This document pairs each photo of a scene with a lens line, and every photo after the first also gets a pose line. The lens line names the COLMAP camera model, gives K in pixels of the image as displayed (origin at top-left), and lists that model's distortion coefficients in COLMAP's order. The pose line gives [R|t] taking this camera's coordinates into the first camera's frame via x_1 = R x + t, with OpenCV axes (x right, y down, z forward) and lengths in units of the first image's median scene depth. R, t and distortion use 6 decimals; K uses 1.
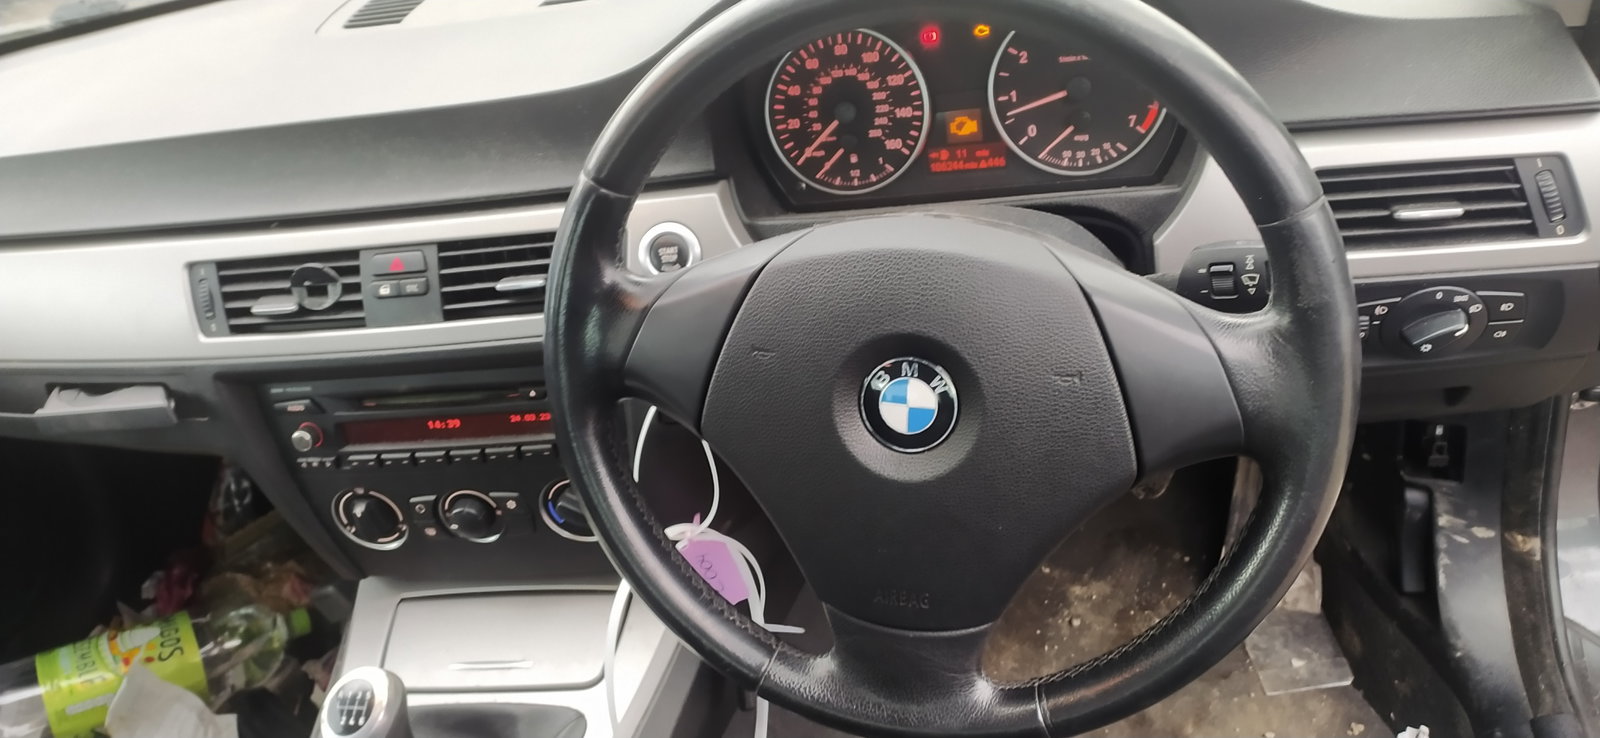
lens RADIAL K [[1201.0, 0, 807.6], [0, 1201.0, 366.1], [0, 0, 1]] dist [0.096899, -0.105811]
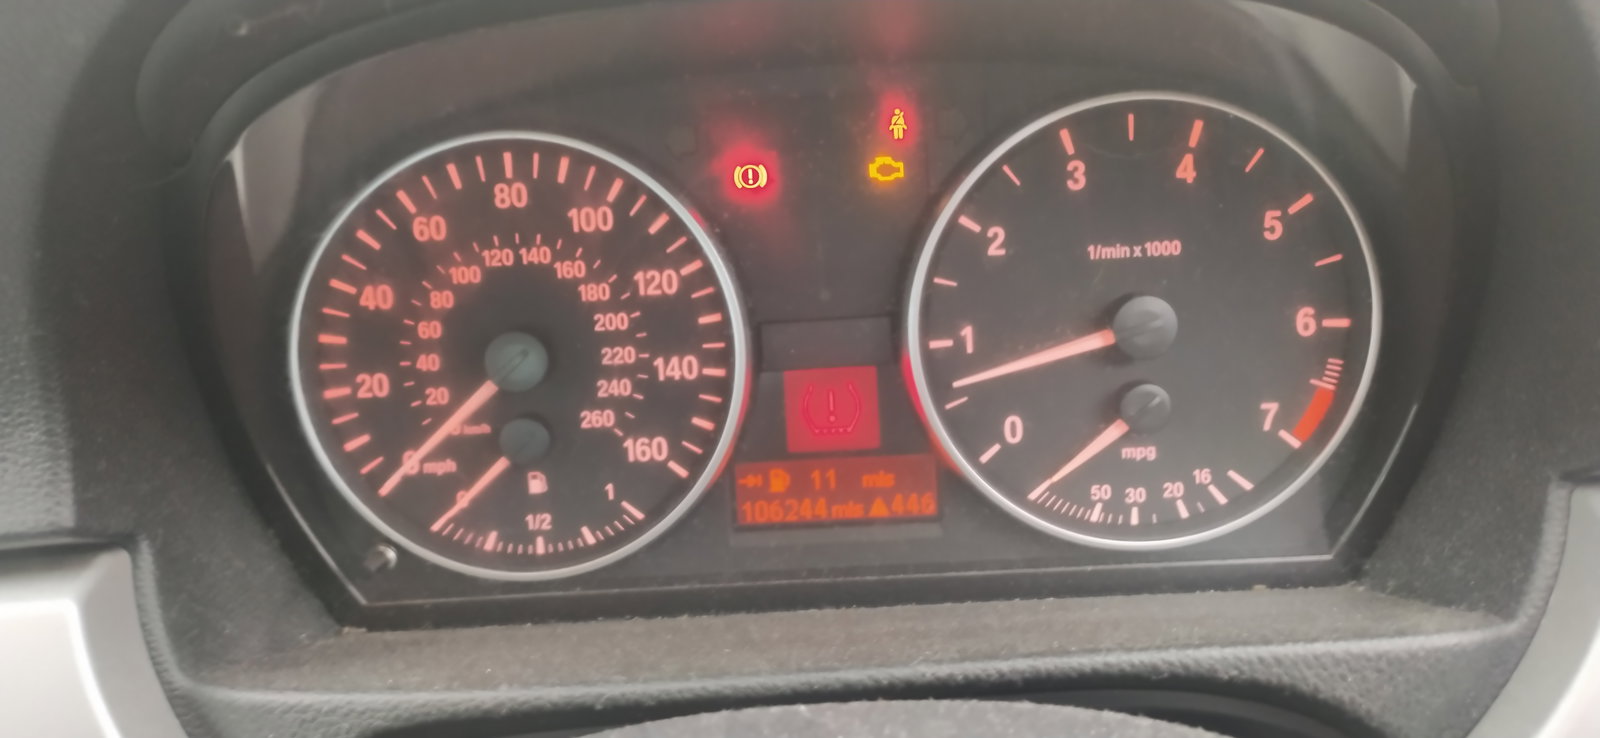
lens RADIAL K [[1408.6, 0, 800.0], [0, 1408.6, 369.0], [0, 0, 1]] dist [-0.000743, -0.196098]
pose [[0.974466, 0.041104, 0.220741, 0.020746], [0.005998, 0.977985, -0.208590, -0.119037], [-0.224456, 0.204588, 0.952766, 0.577689]]
